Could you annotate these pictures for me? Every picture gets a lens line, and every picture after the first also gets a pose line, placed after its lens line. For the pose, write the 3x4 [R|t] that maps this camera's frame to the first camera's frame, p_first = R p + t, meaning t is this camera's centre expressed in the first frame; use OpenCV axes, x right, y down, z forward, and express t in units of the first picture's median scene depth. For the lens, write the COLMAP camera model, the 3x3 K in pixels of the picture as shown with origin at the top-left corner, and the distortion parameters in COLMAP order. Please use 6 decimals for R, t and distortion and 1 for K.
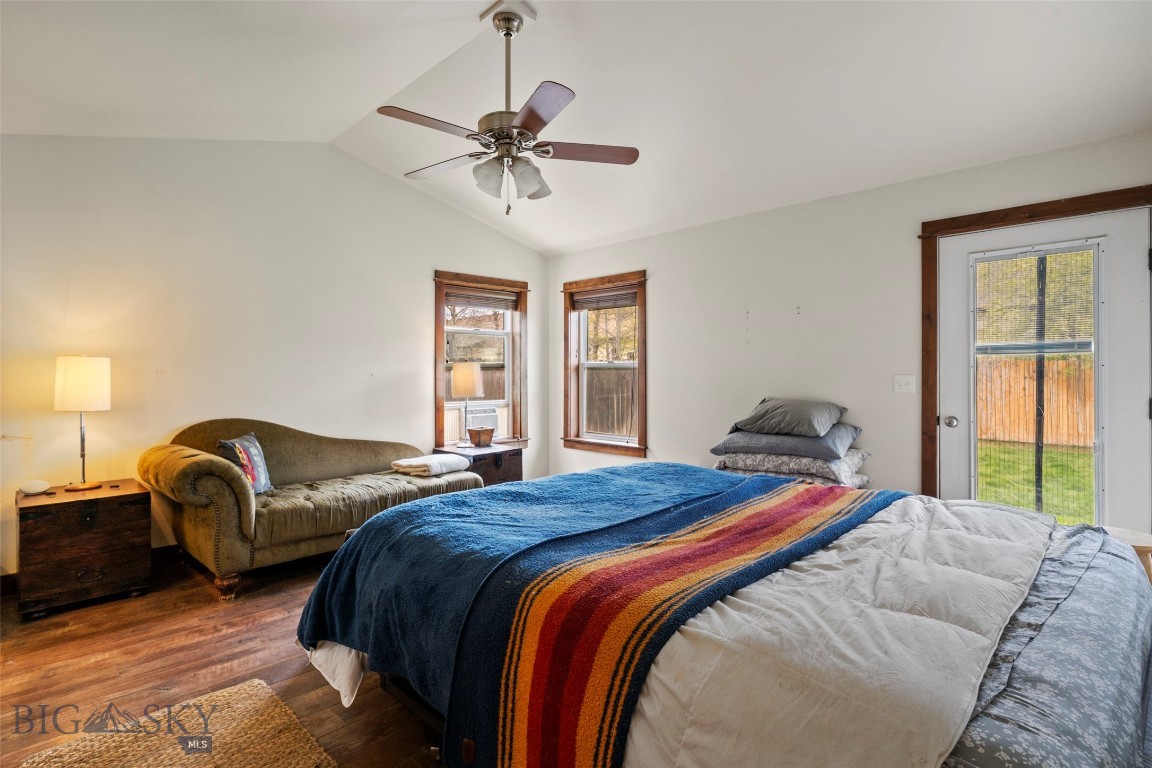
lens RADIAL K [[577.3, 0, 574.9], [0, 577.3, 390.6], [0, 0, 1]] dist [-0.000317, 0.000091]
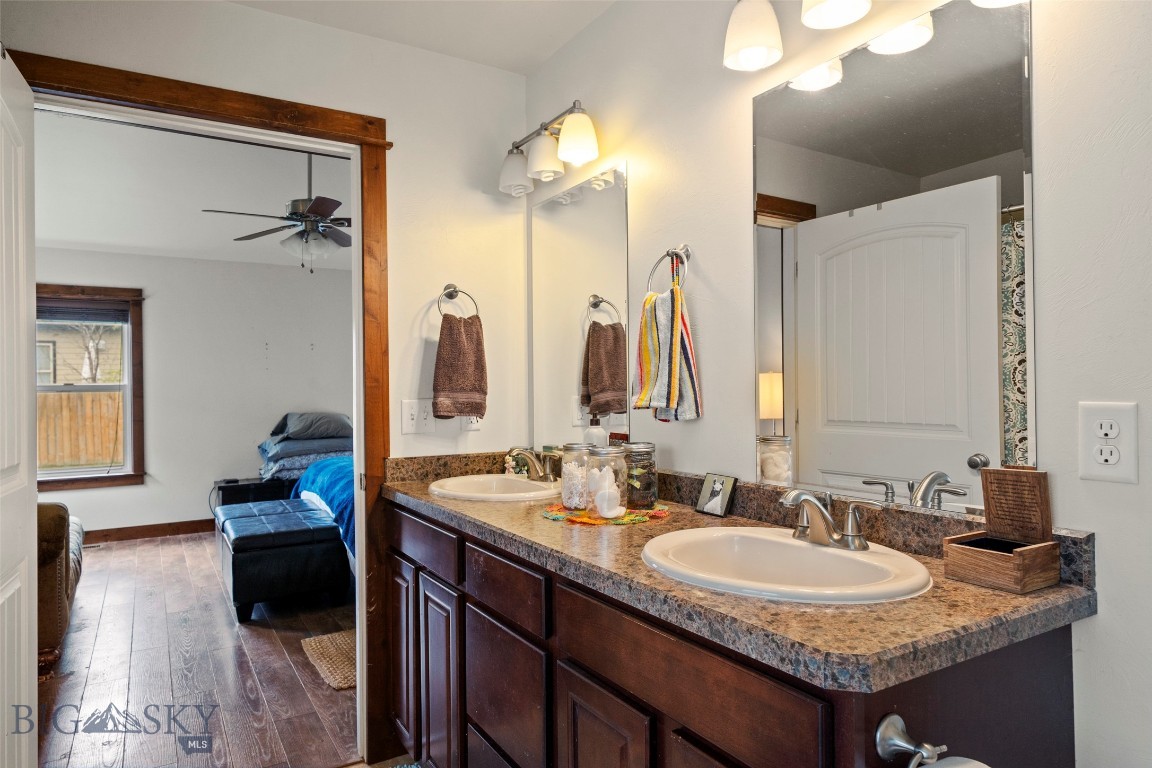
lens RADIAL K [[717.5, 0, 576.0], [0, 717.5, 384.0], [0, 0, 1]] dist [-0.001983, -0.000118]
pose [[0.230069, 0.003418, 0.973168, -1.132425], [0.040683, 0.999086, -0.013127, -0.005625], [-0.972324, 0.042612, 0.229719, 0.024334]]
